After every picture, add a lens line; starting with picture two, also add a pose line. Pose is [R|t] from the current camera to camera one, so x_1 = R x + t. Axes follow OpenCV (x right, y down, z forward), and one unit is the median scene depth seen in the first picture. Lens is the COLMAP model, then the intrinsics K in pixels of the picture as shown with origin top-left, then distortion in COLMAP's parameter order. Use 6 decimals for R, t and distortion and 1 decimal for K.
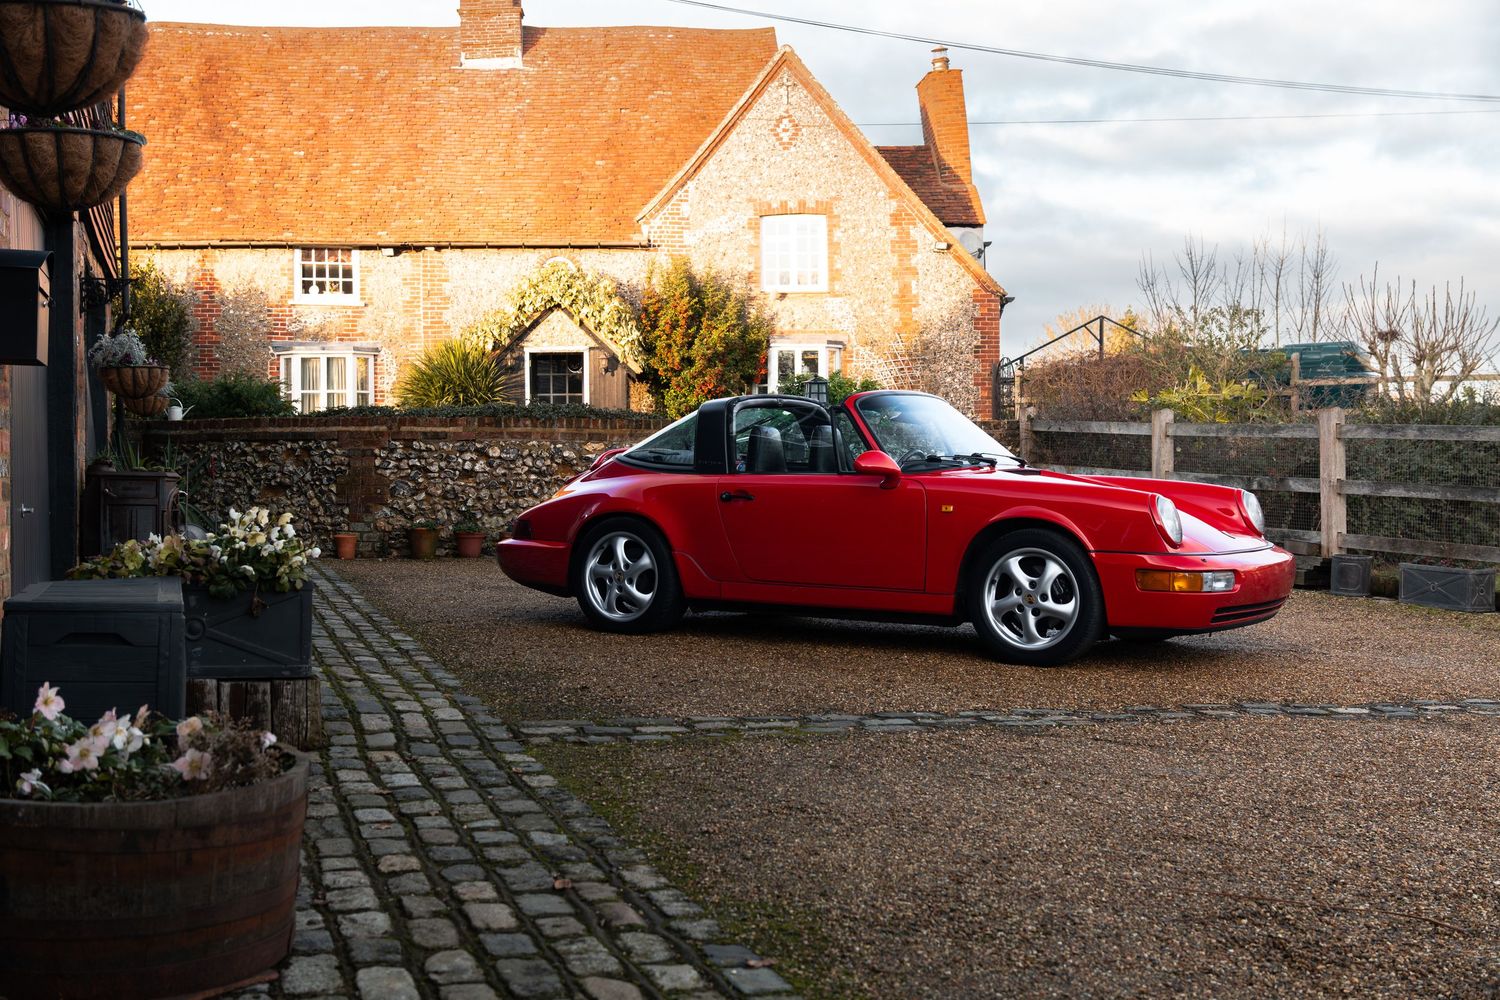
lens RADIAL K [[1880.1, 0, 753.1], [0, 1880.1, 495.4], [0, 0, 1]] dist [-0.012576, 0.078430]
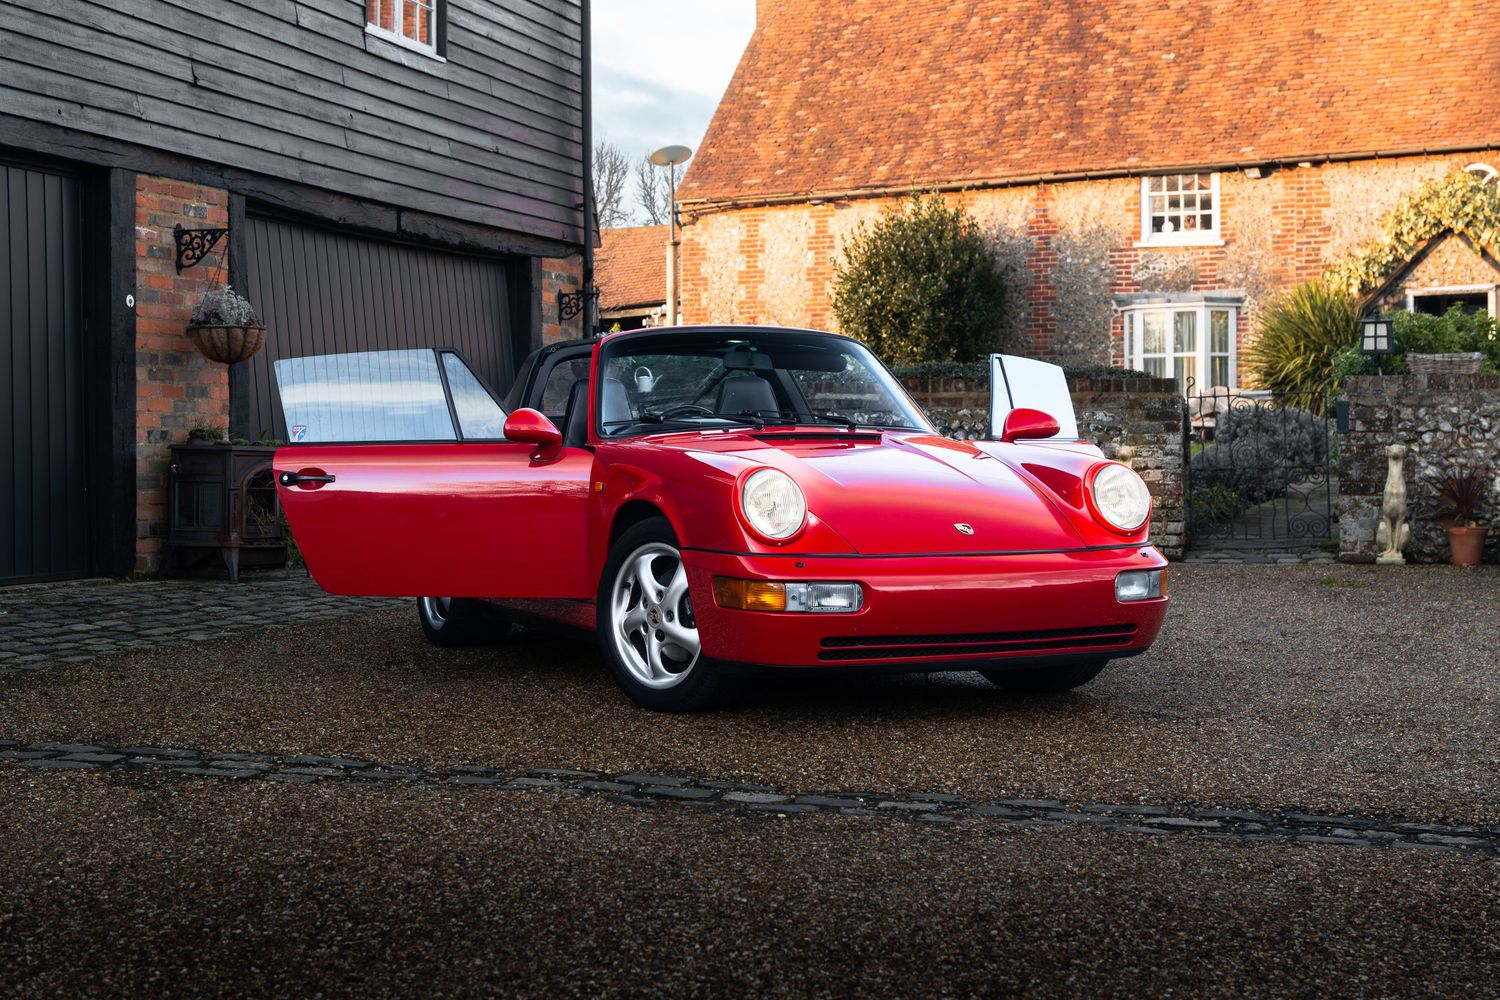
lens RADIAL K [[2350.4, 0, 750.2], [0, 2350.4, 505.1], [0, 0, 1]] dist [0.003251, 0.146342]
pose [[0.825425, 0.011310, -0.564398, 0.191348], [-0.008472, 0.999935, 0.007647, 0.001969], [0.564448, -0.001530, 0.825467, 0.083415]]
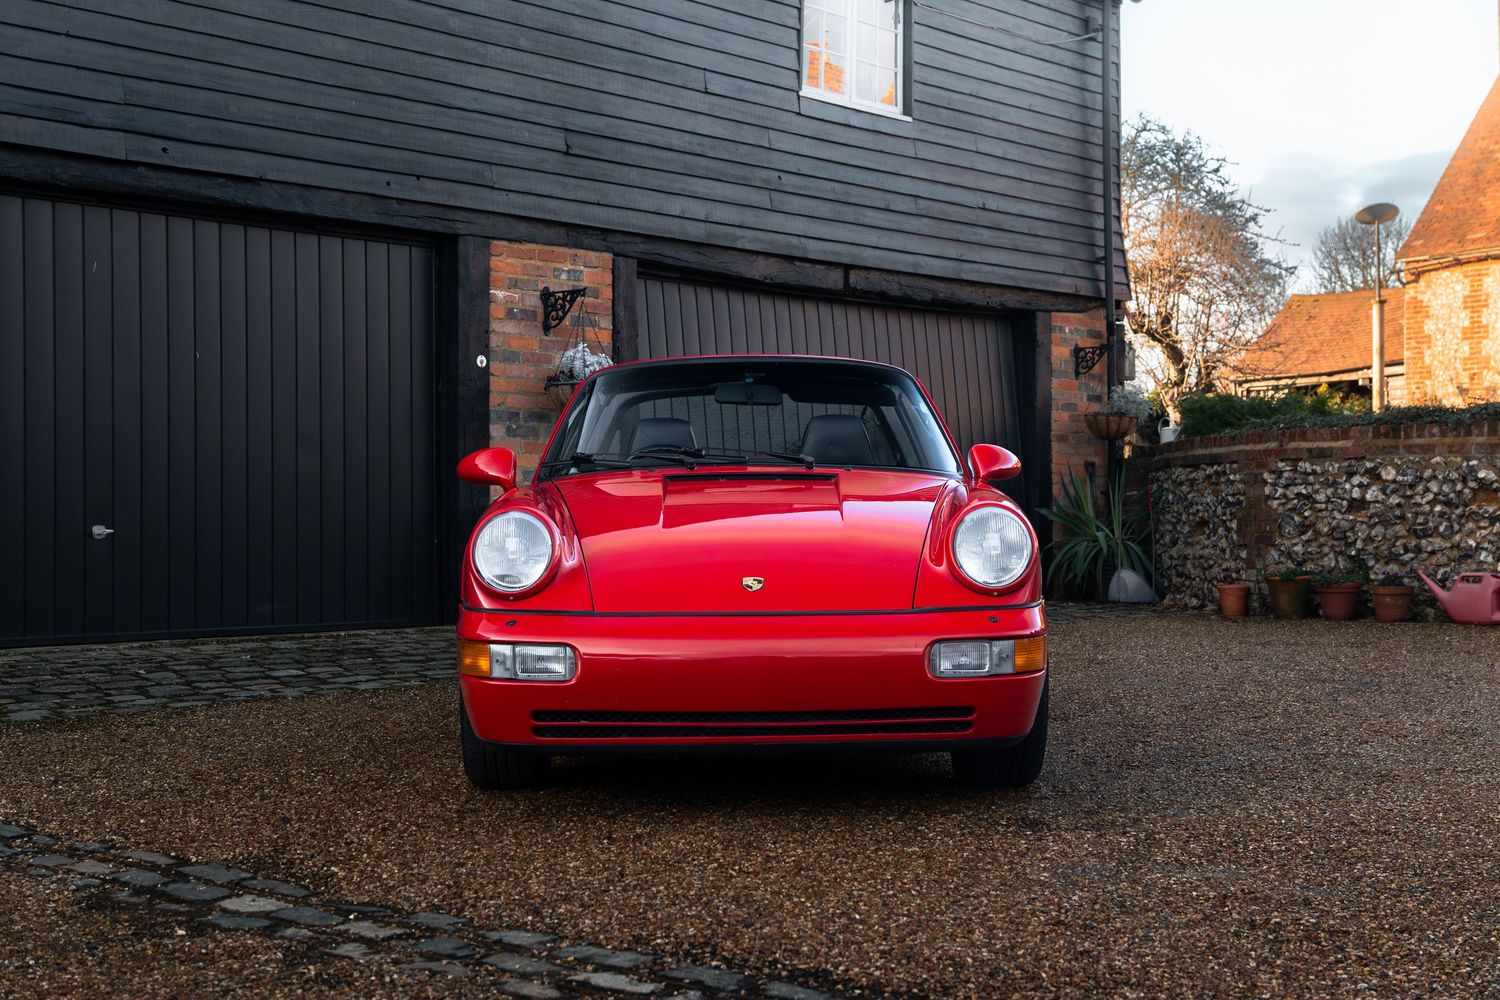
lens RADIAL K [[2117.7, 0, 750.0], [0, 2117.7, 500.0], [0, 0, 1]] dist [0.003491, 0.069204]
pose [[0.526703, -0.009876, -0.849992, 0.224312], [-0.010956, 0.999771, -0.018405, 0.002347], [0.849979, 0.019006, 0.526474, 0.199746]]
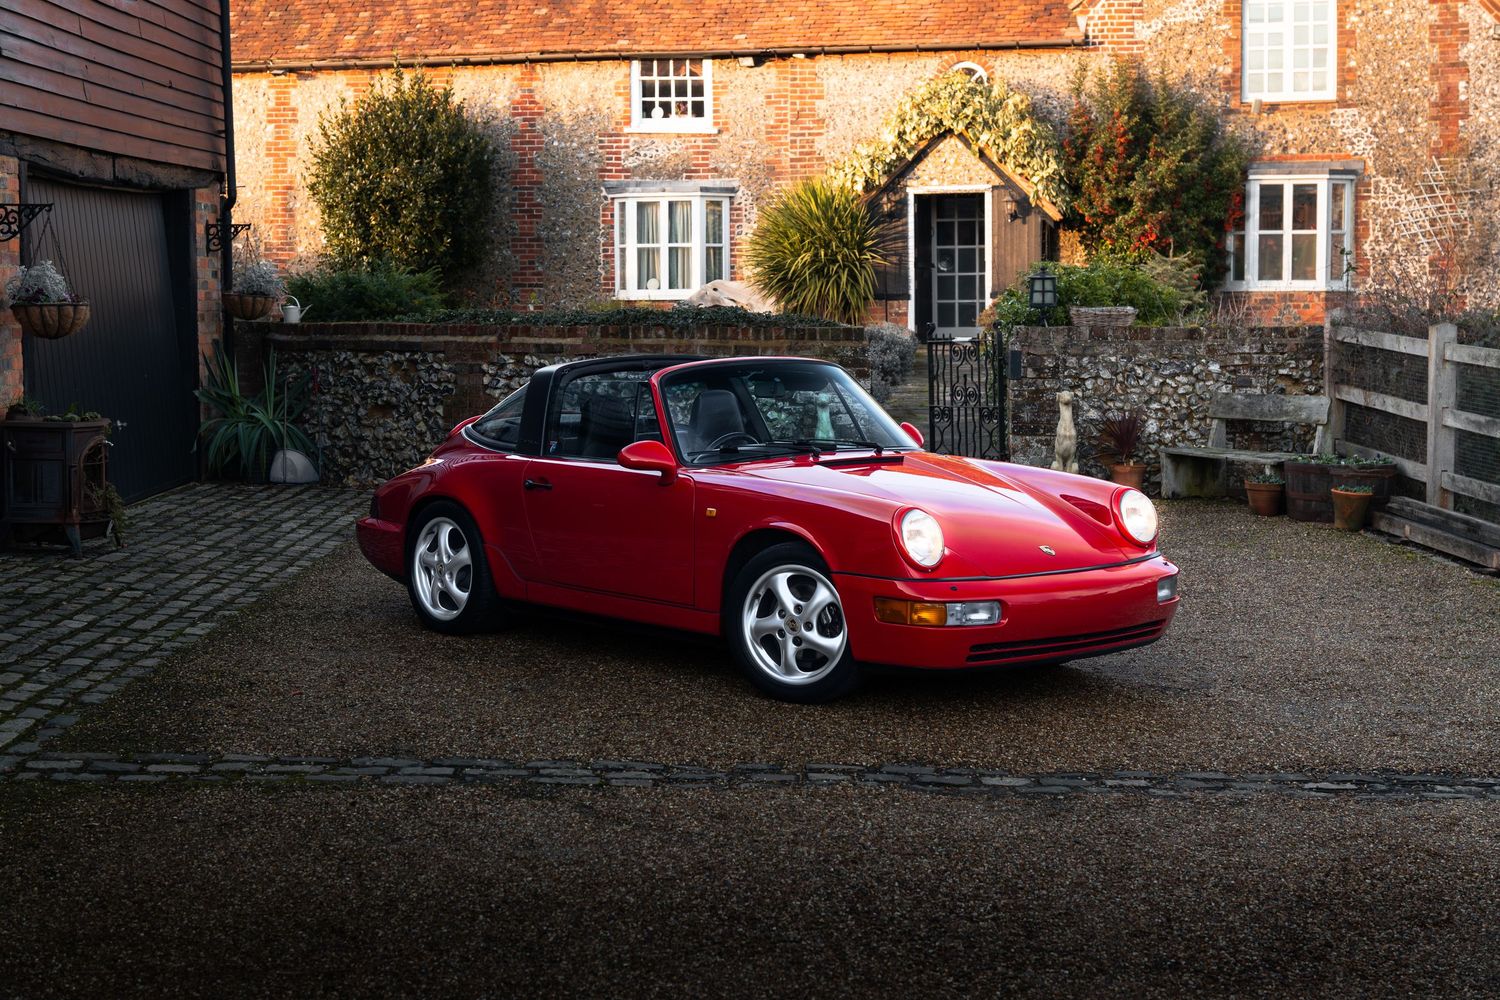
lens RADIAL K [[2643.1, 0, 750.0], [0, 2643.1, 500.0], [0, 0, 1]] dist [0.032237, 0.077816]
pose [[0.953964, 0.024477, -0.298922, 0.139525], [-0.005112, 0.997846, 0.065394, -0.022375], [0.299879, -0.060856, 0.952034, -0.040499]]
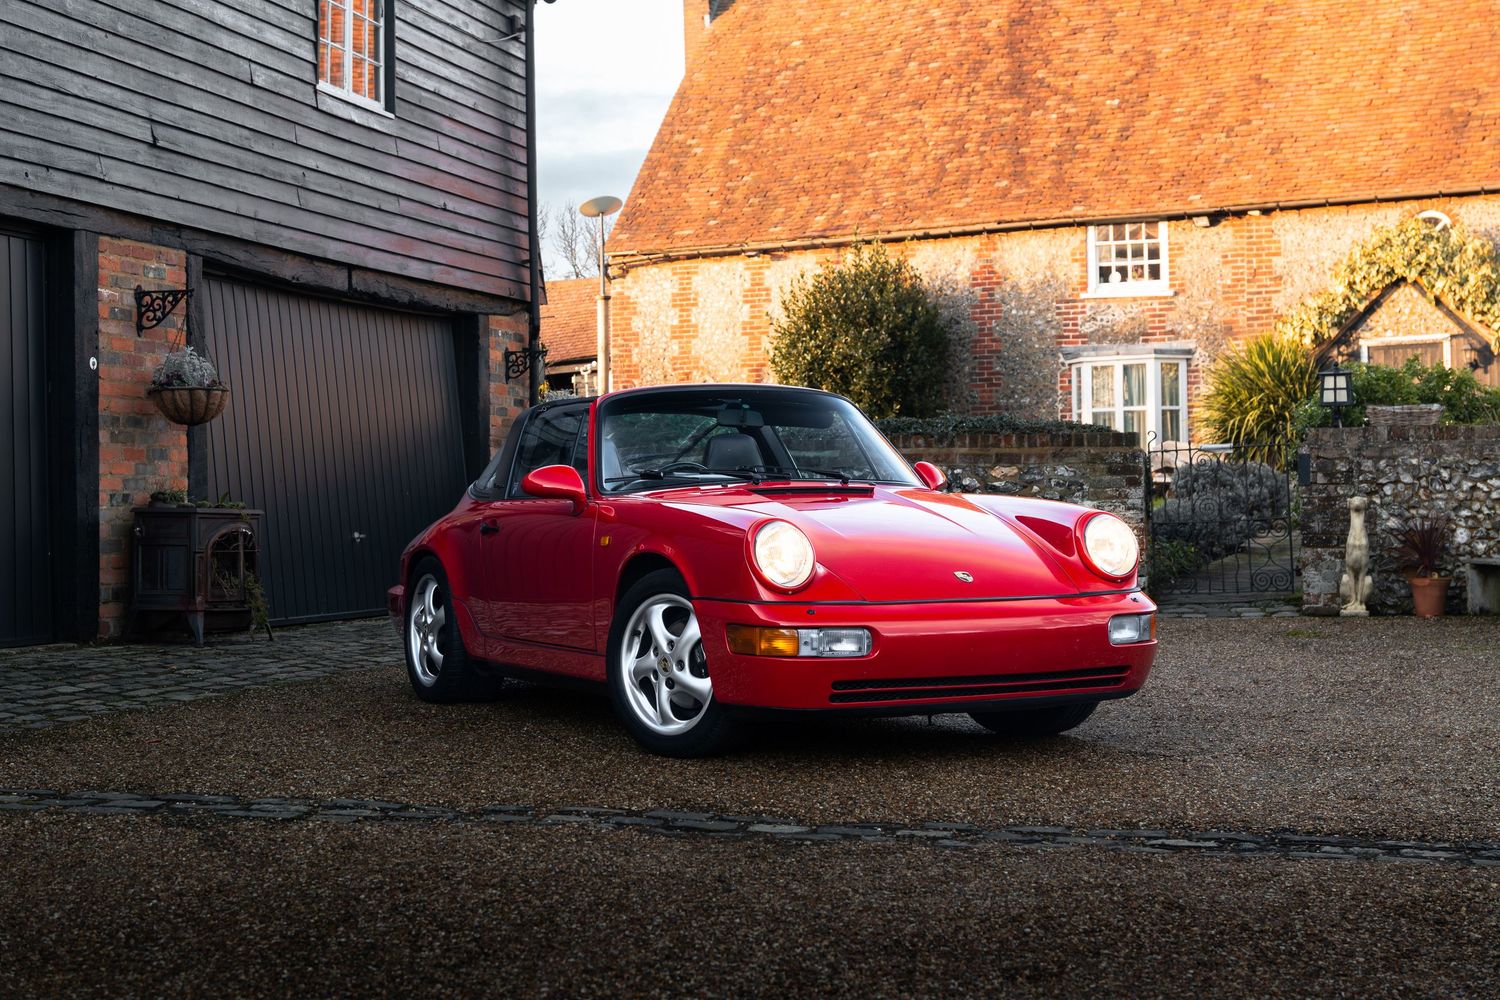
lens RADIAL K [[2505.4, 0, 752.8], [0, 2505.4, 500.0], [0, 0, 1]] dist [0.016667, 0.112086]
pose [[0.844760, -0.013008, -0.534987, 0.198576], [0.001961, 0.999773, -0.021213, 0.003506], [0.535141, 0.016871, 0.844594, 0.055804]]
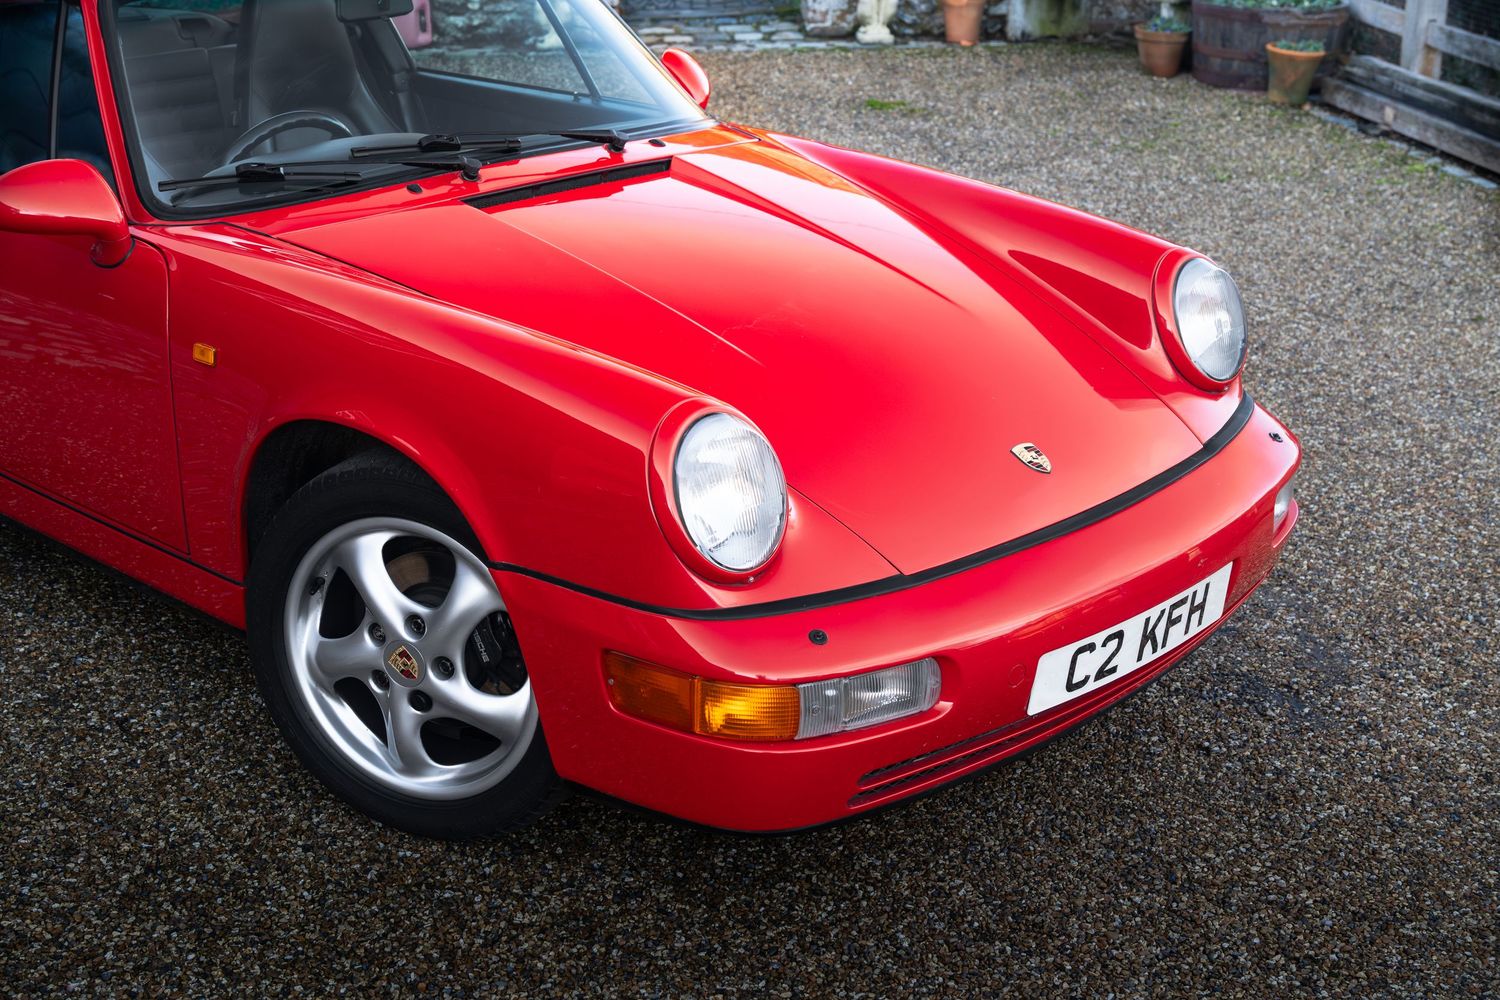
lens RADIAL K [[2166.8, 0, 750.0], [0, 2166.8, 500.0], [0, 0, 1]] dist [-0.002624, 0.098978]
pose [[0.979053, 0.067858, -0.191965, 0.082176], [-0.002922, 0.947413, 0.319999, -0.027762], [0.203585, -0.312735, 0.927766, 0.184584]]
